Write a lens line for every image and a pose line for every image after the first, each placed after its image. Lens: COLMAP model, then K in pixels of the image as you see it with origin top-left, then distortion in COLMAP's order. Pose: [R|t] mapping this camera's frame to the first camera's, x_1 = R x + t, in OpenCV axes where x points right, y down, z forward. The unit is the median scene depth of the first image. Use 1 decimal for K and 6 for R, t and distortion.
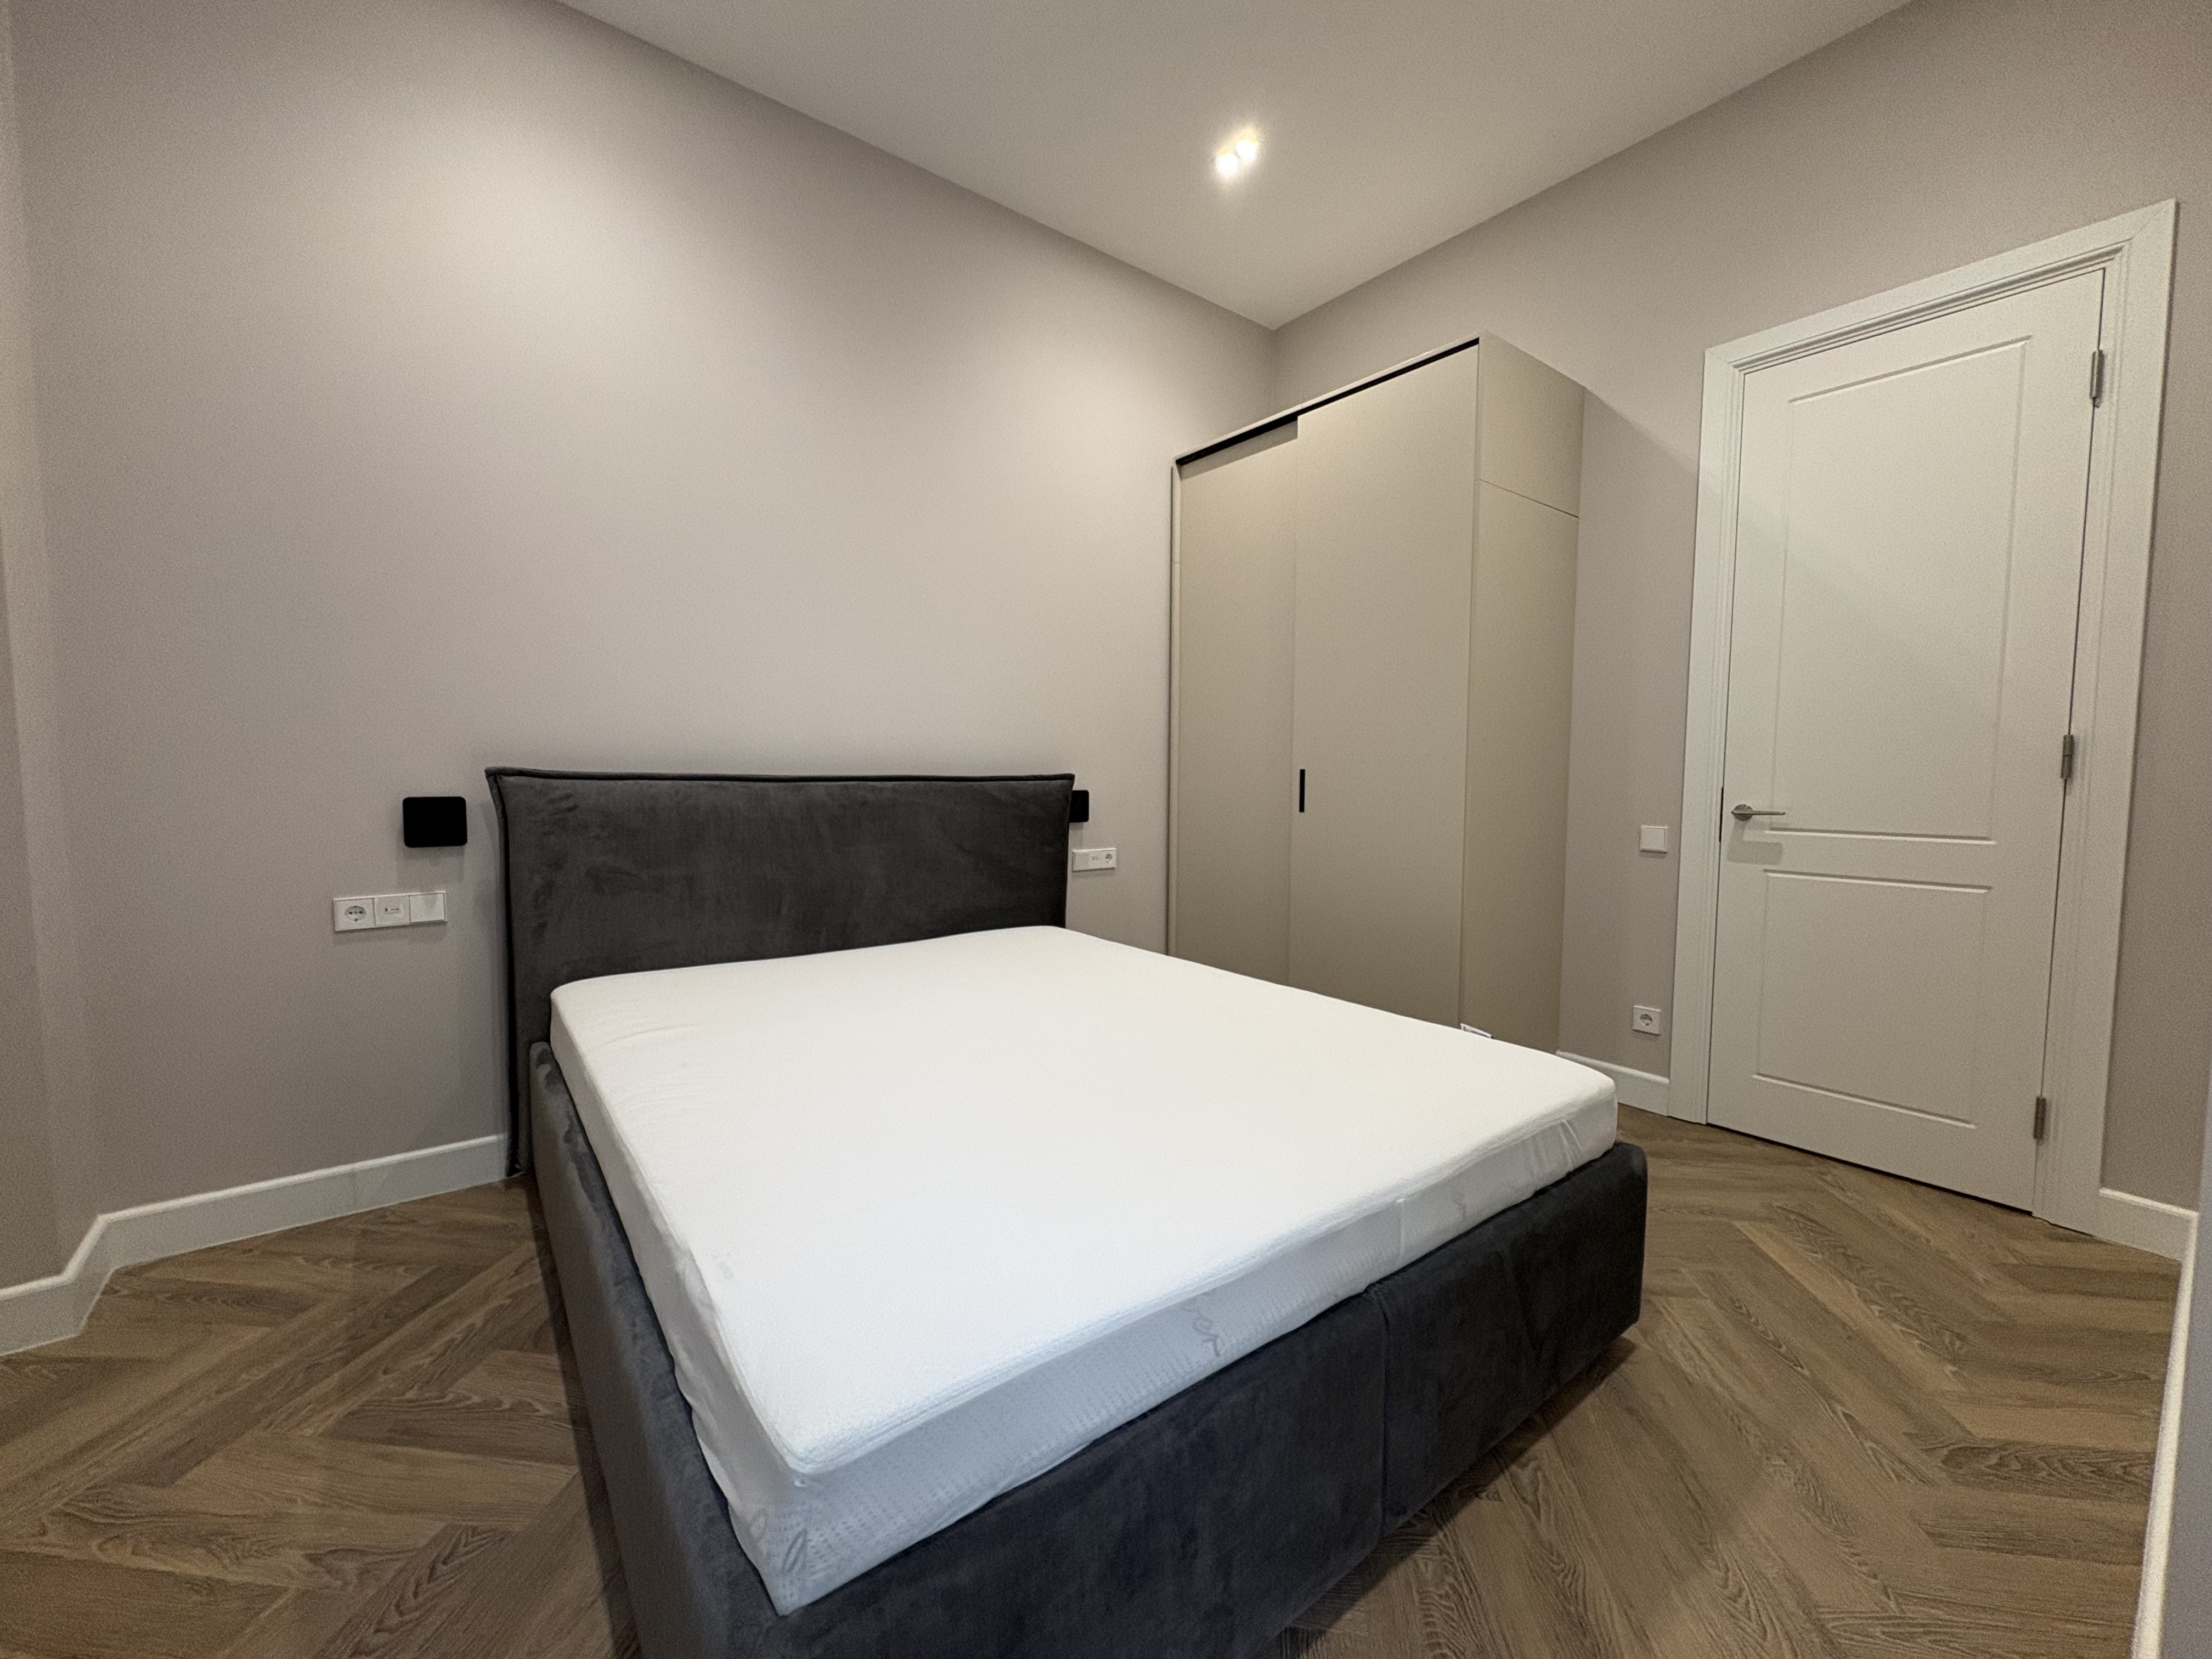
lens RADIAL K [[876.5, 0, 1108.2], [0, 876.5, 823.1], [0, 0, 1]] dist [-0.000718, 0.000671]
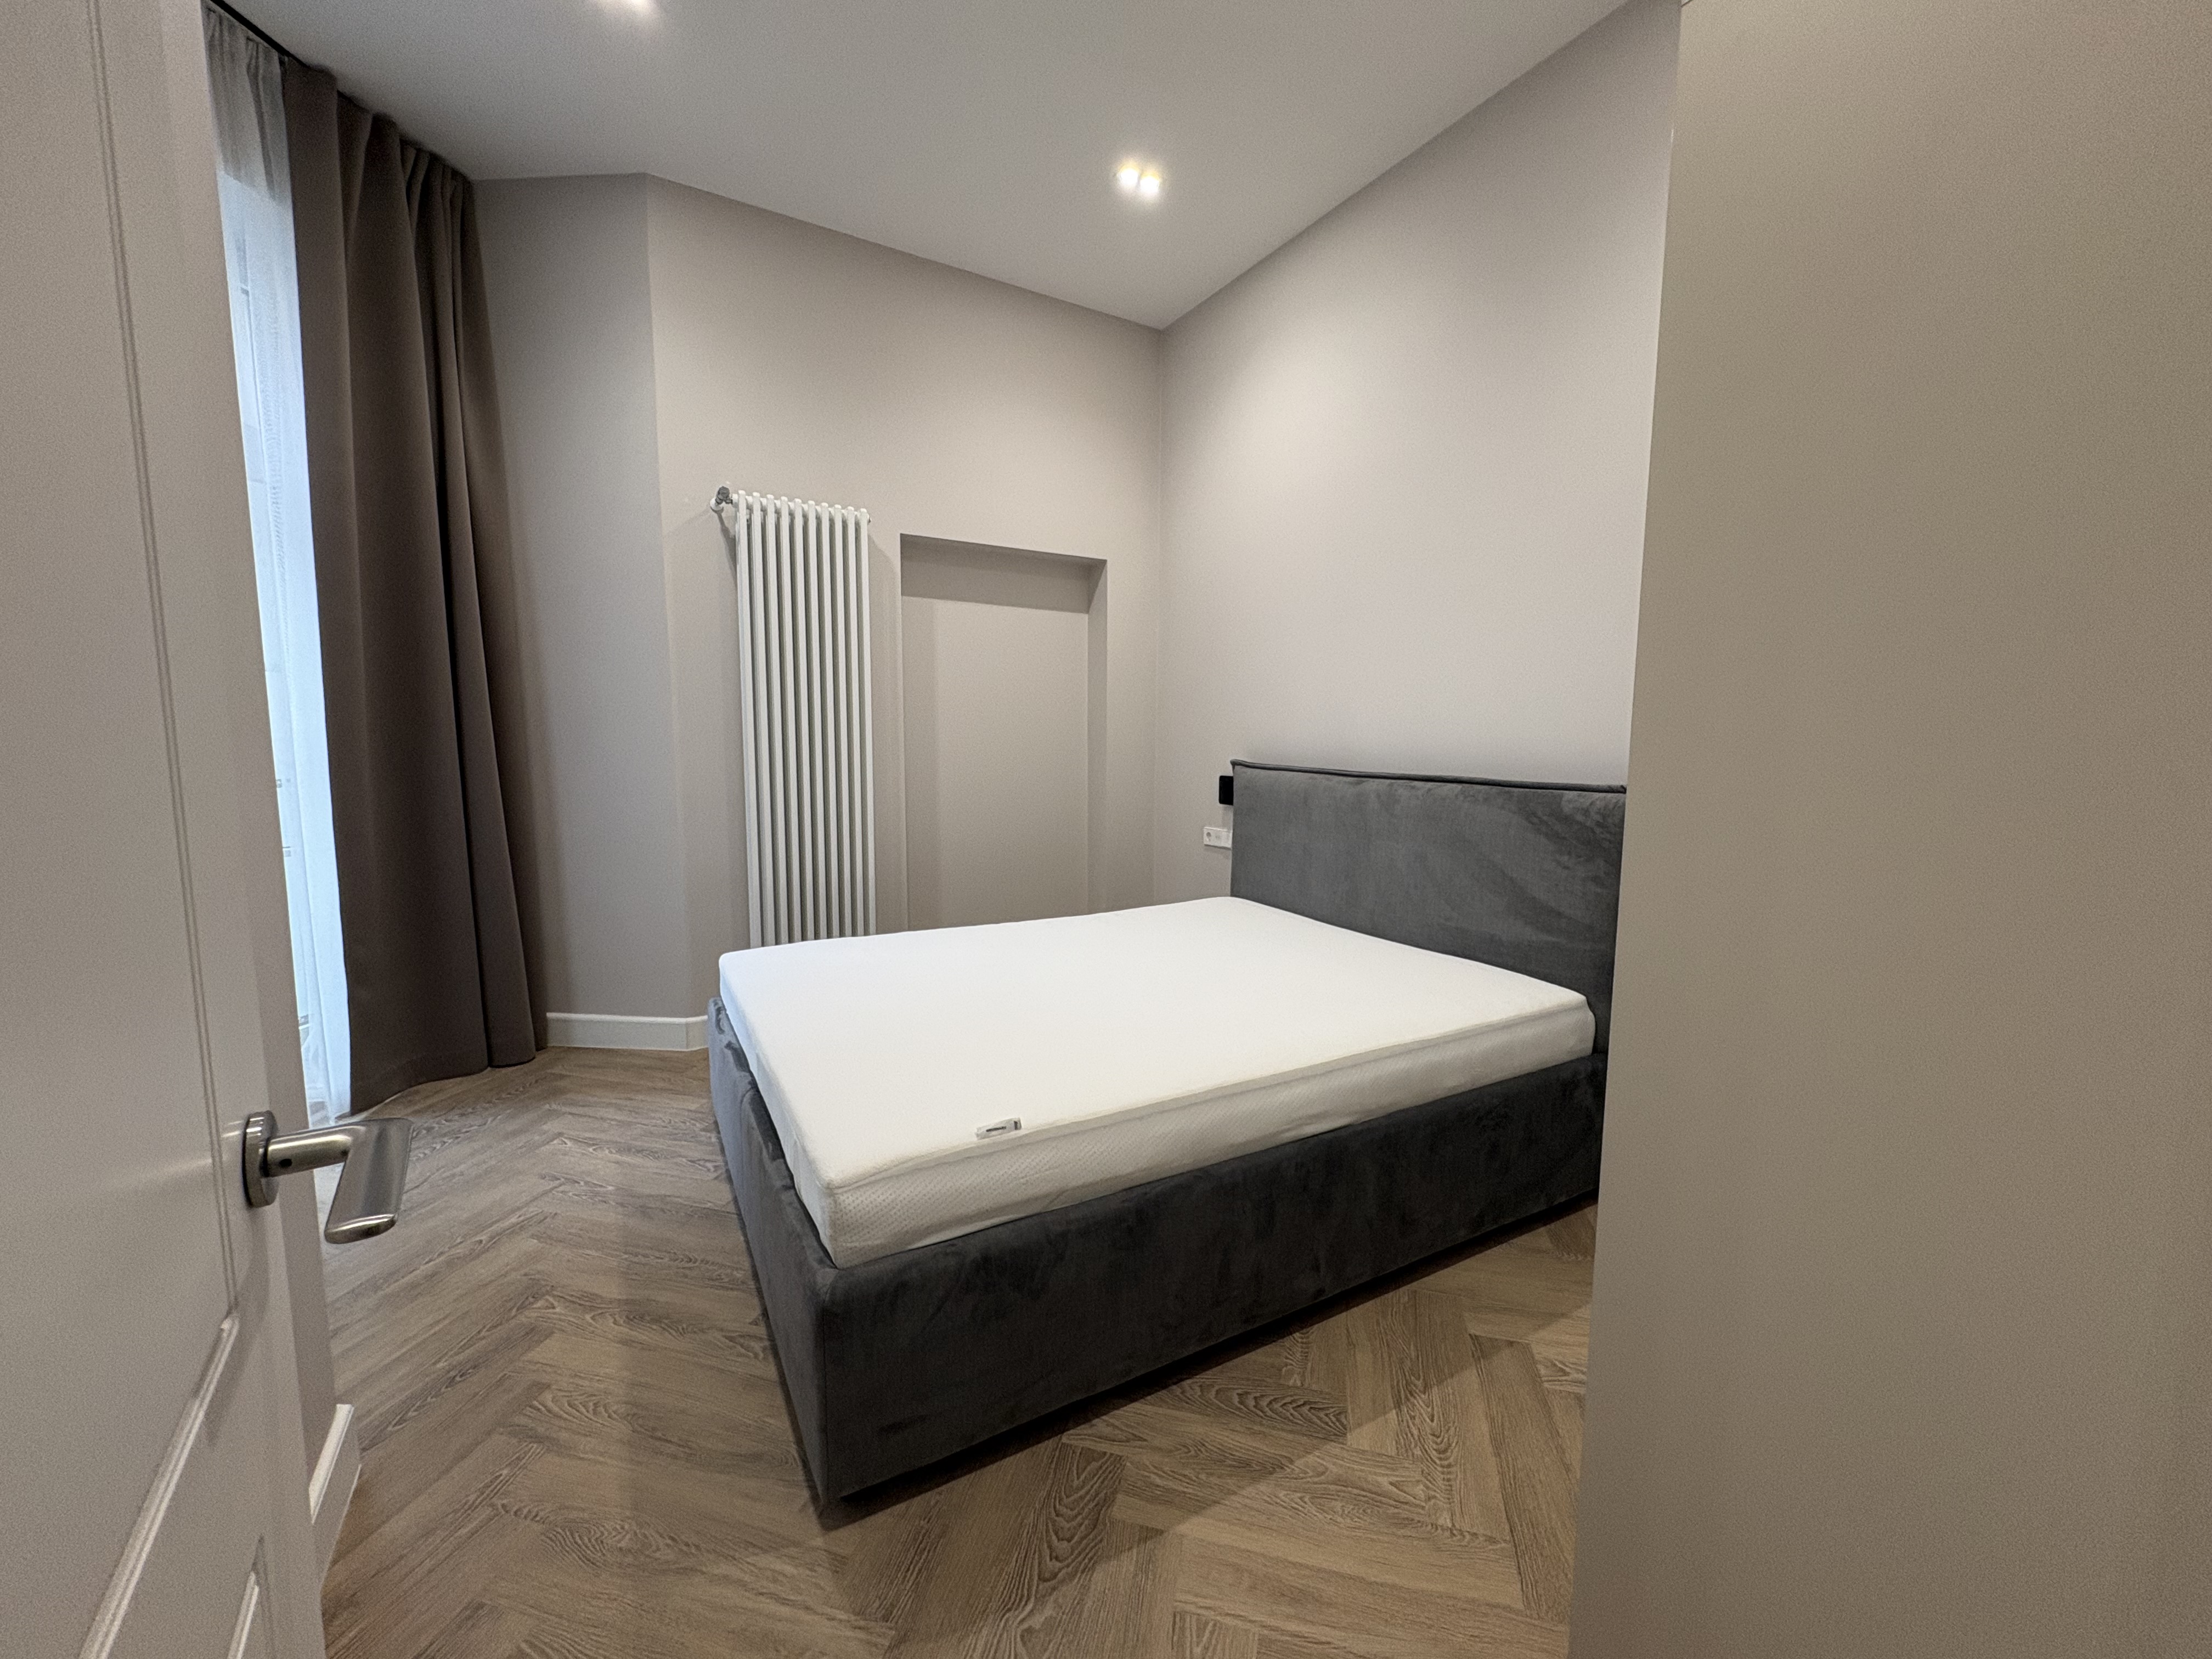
lens RADIAL K [[876.5, 0, 1107.4], [0, 876.5, 833.7], [0, 0, 1]] dist [-0.000718, 0.000671]
pose [[-0.132480, 0.104736, -0.985636, 1.573776], [-0.066810, 0.991196, 0.114307, -0.157679], [0.988931, 0.080993, -0.124317, 1.599168]]
